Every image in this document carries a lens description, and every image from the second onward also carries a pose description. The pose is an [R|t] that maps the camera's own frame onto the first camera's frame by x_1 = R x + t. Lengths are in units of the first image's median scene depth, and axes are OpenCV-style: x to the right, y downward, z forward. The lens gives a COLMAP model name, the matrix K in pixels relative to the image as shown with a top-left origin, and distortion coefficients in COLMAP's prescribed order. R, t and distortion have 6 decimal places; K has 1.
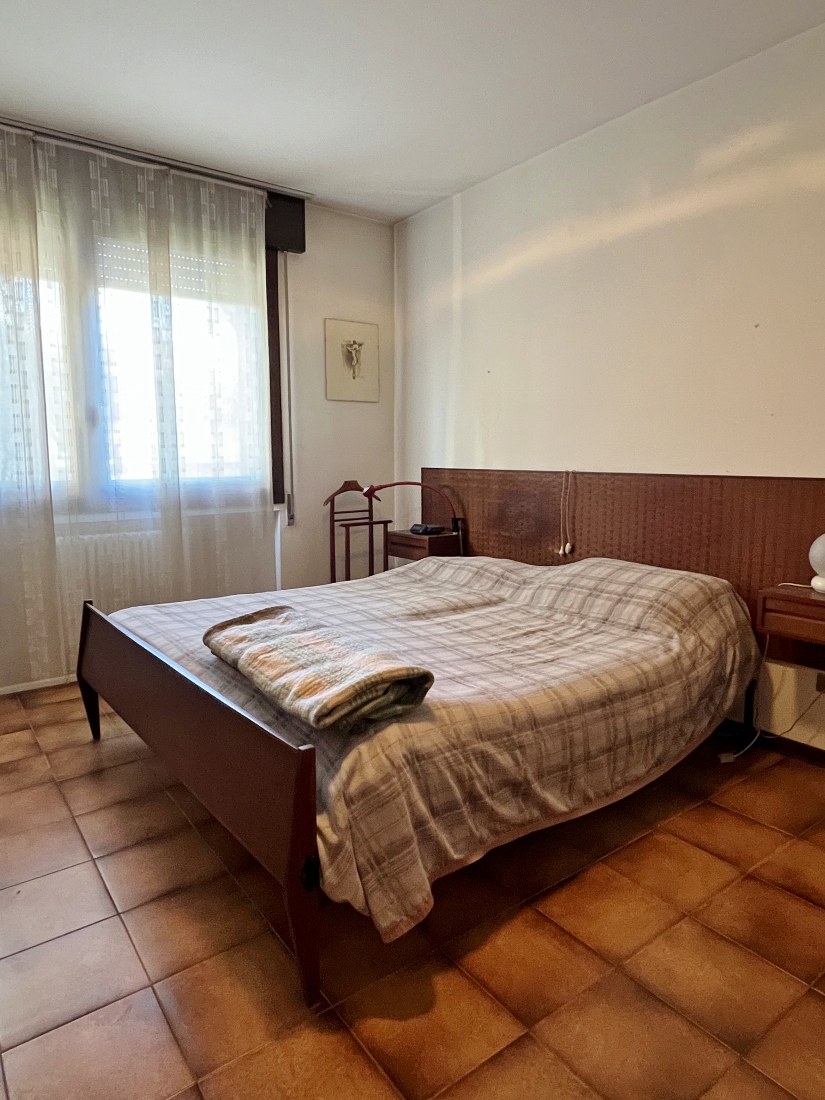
lens RADIAL K [[695.7, 0, 414.5], [0, 695.7, 549.6], [0, 0, 1]] dist [-0.000407, -0.002854]
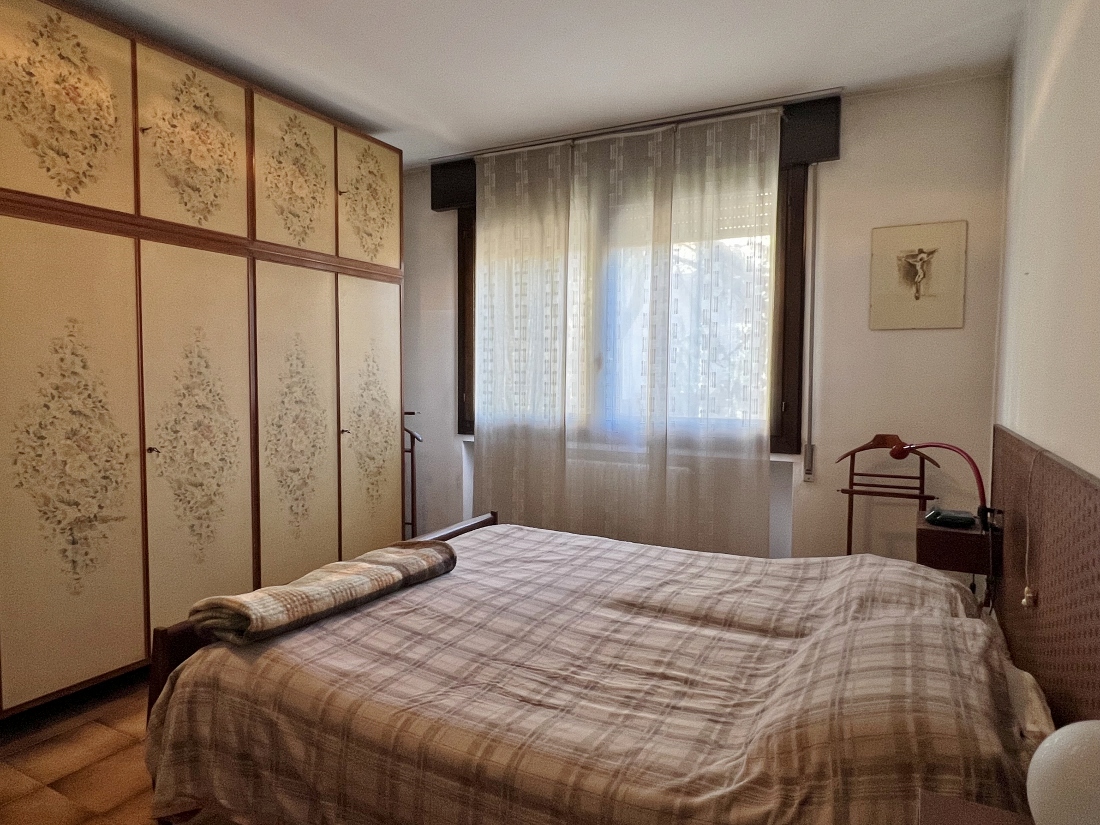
lens RADIAL K [[695.7, 0, 549.2], [0, 695.7, 411.6], [0, 0, 1]] dist [-0.000407, -0.002854]
pose [[0.411810, 0.055633, -0.909570, 0.534378], [-0.136038, 0.990703, -0.000996, -0.089135], [0.901058, 0.124146, 0.415550, 0.432158]]
